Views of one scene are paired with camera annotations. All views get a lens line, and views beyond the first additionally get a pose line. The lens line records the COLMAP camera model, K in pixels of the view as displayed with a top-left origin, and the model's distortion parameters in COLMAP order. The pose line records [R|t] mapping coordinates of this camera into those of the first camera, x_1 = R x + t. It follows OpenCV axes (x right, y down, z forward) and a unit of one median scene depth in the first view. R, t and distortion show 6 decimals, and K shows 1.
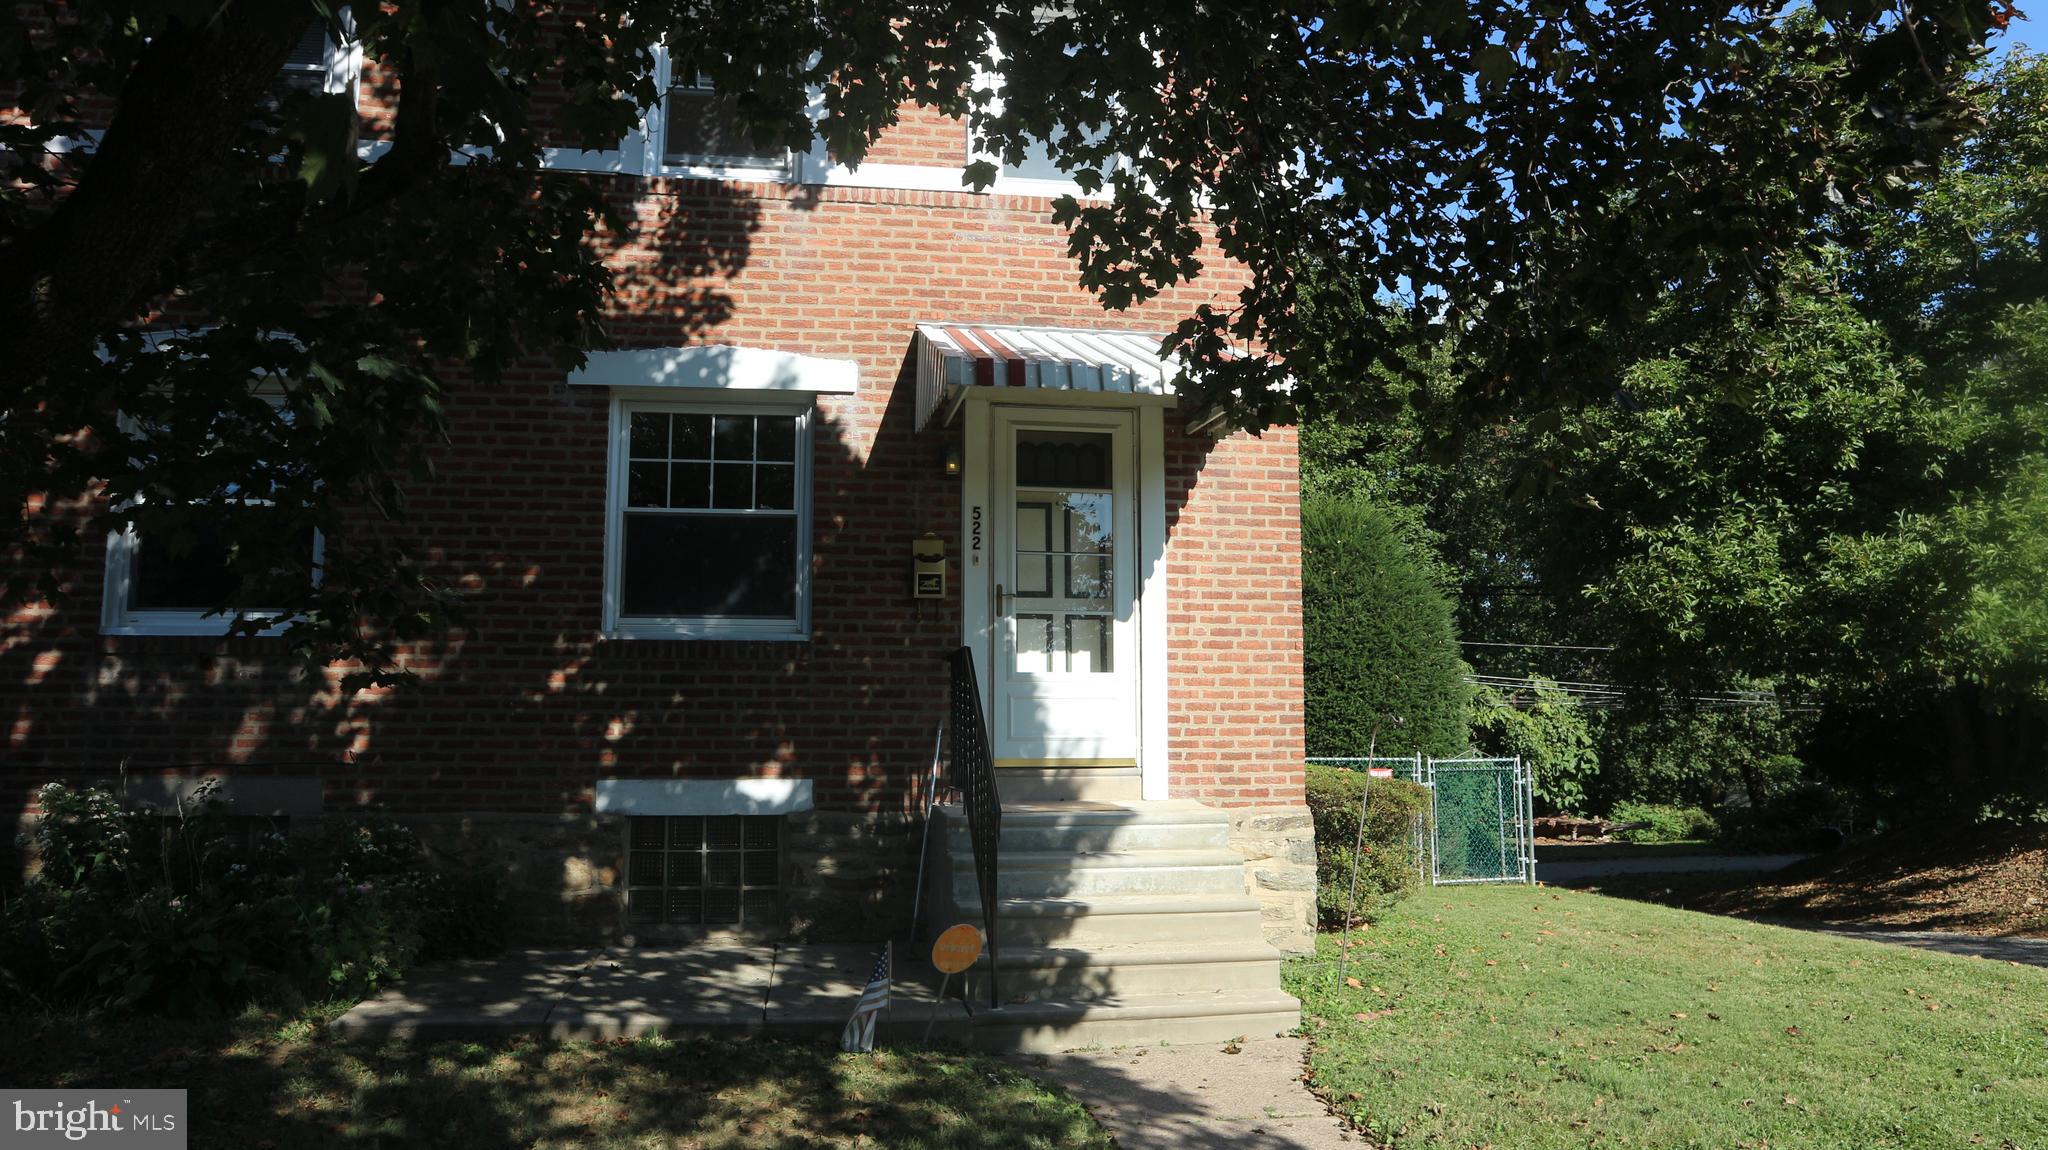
lens RADIAL K [[1434.7, 0, 1027.4], [0, 1434.7, 563.8], [0, 0, 1]] dist [-0.108259, 0.085056]
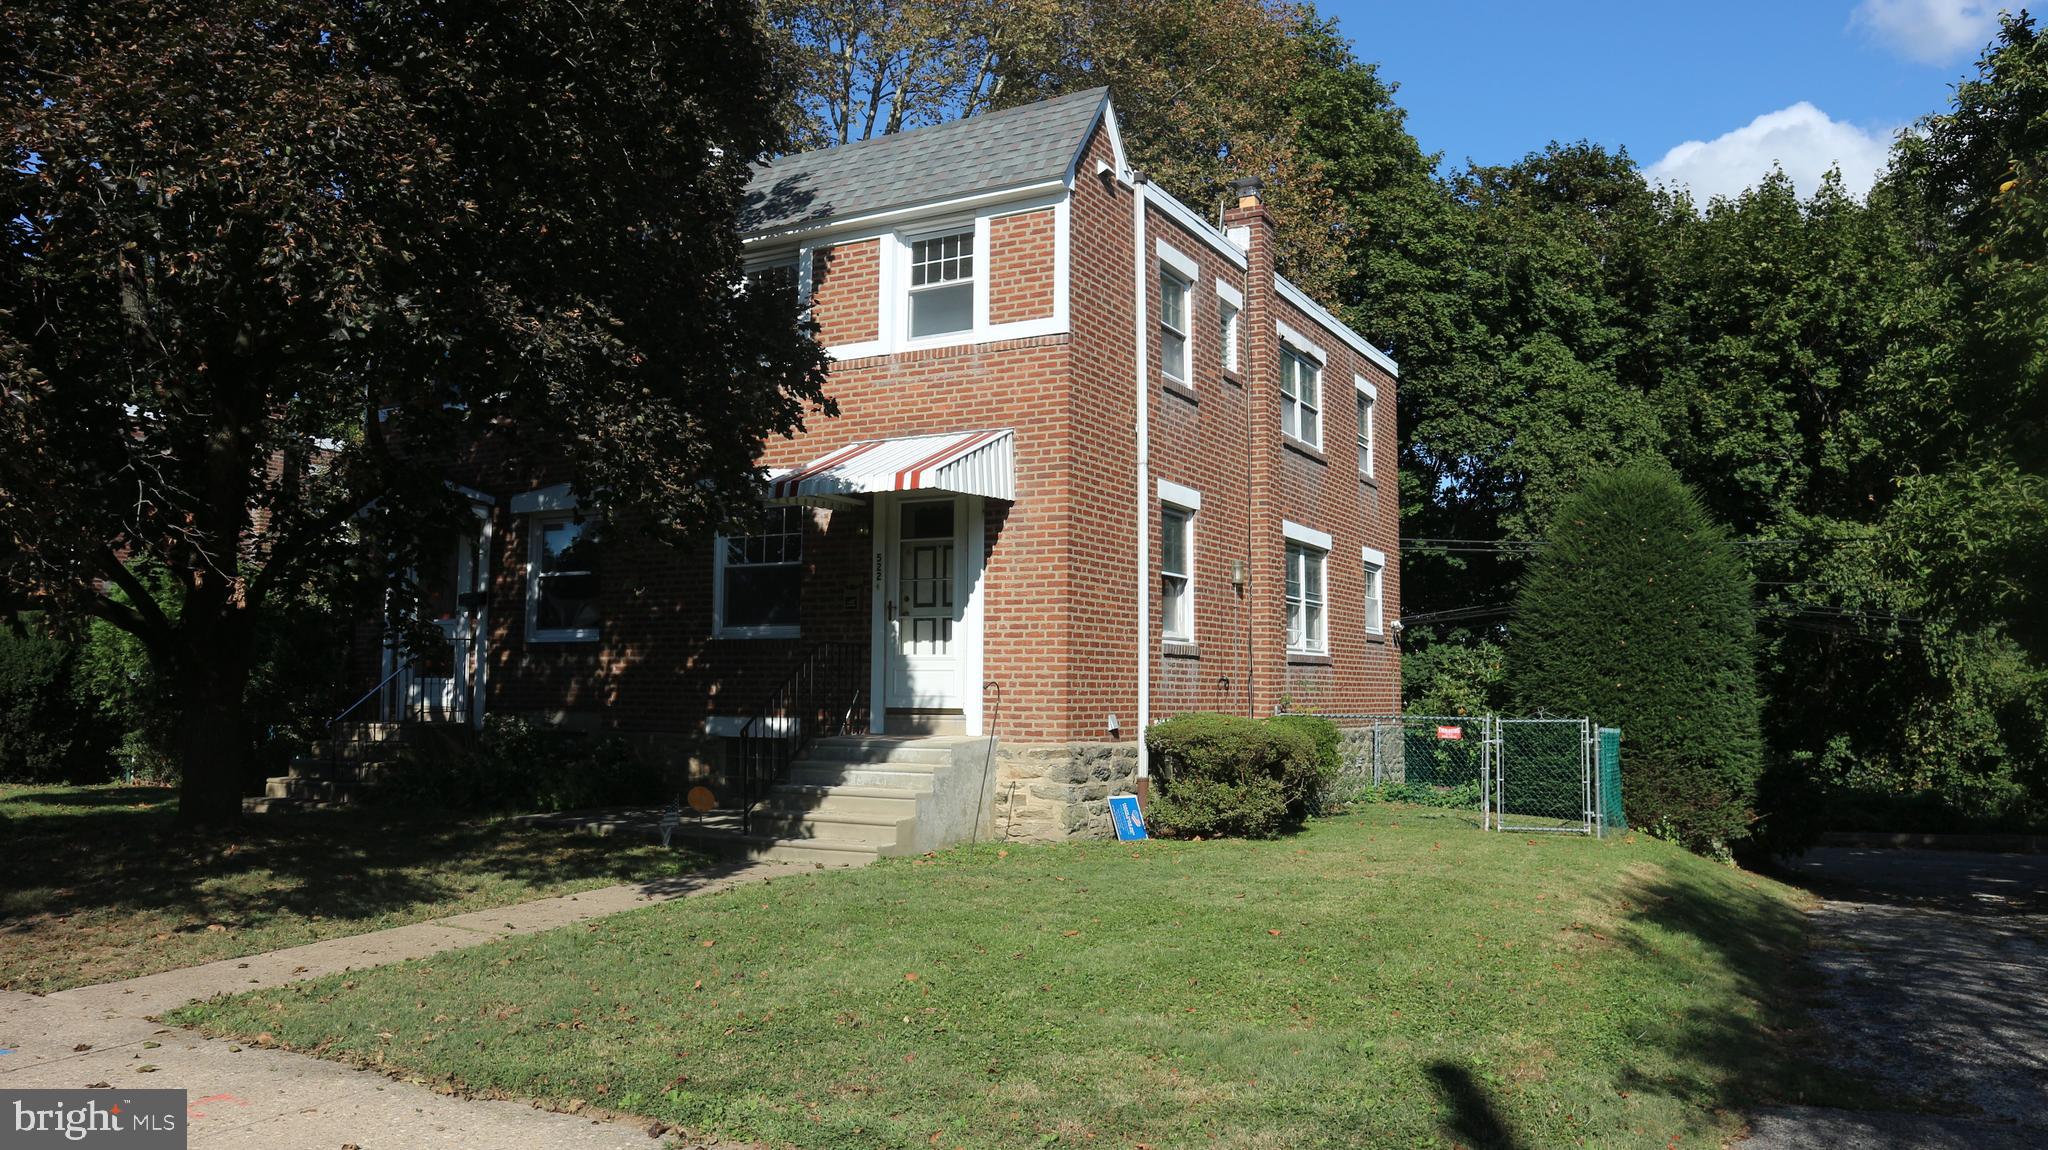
lens RADIAL K [[1515.4, 0, 1019.8], [0, 1515.4, 565.5], [0, 0, 1]] dist [-0.134184, 0.117586]
pose [[0.781196, -0.046865, -0.622525, 1.139549], [0.066322, 0.997765, 0.008113, -0.029138], [0.620753, -0.047625, 0.782558, -0.243238]]
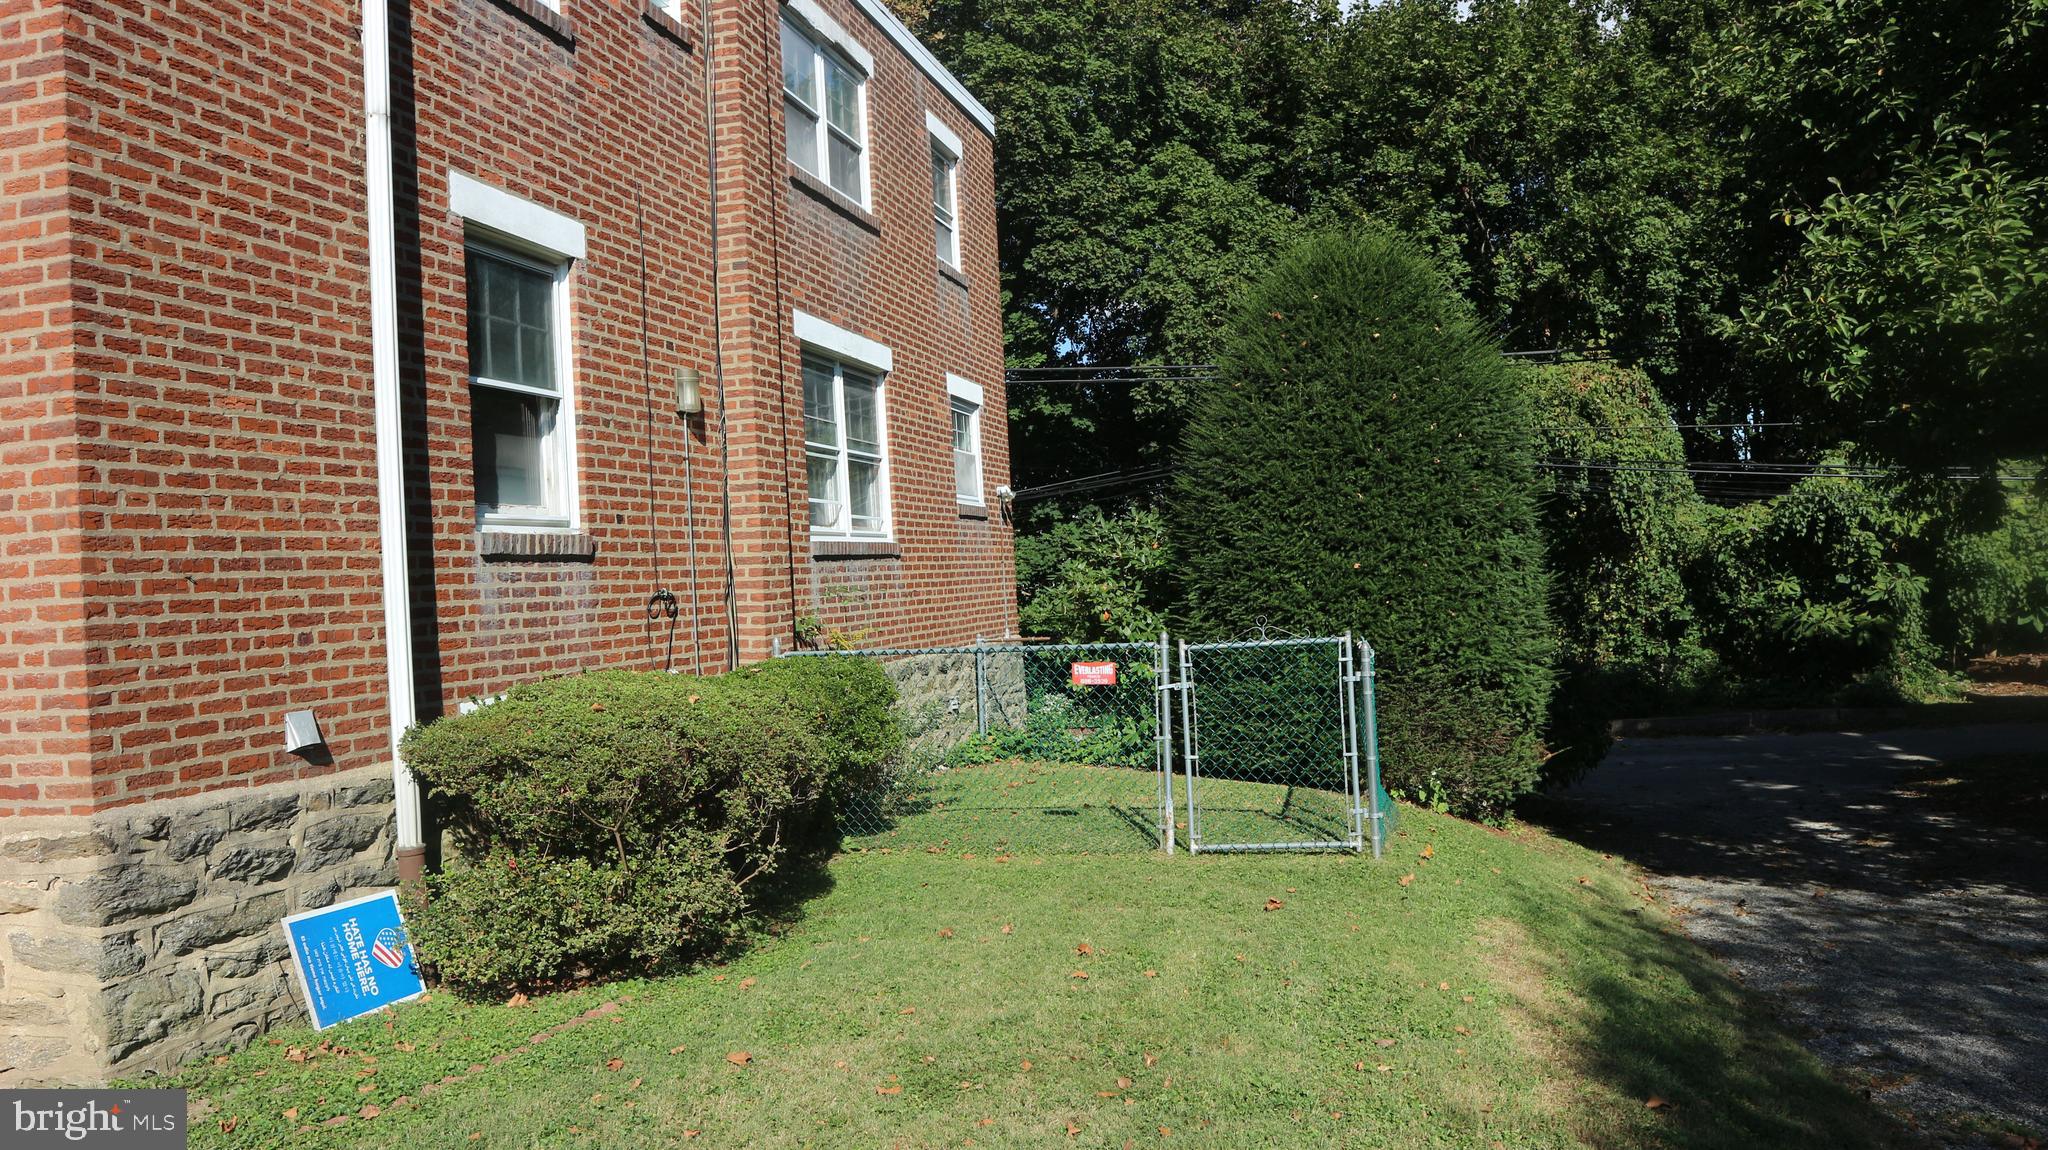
lens RADIAL K [[1375.6, 0, 1028.0], [0, 1375.6, 625.8], [0, 0, 1]] dist [-0.097318, 0.002508]
pose [[0.907073, -0.033519, -0.419638, 0.728348], [0.102148, 0.984560, 0.142156, 0.064538], [0.408393, -0.171810, 0.896491, 0.713843]]
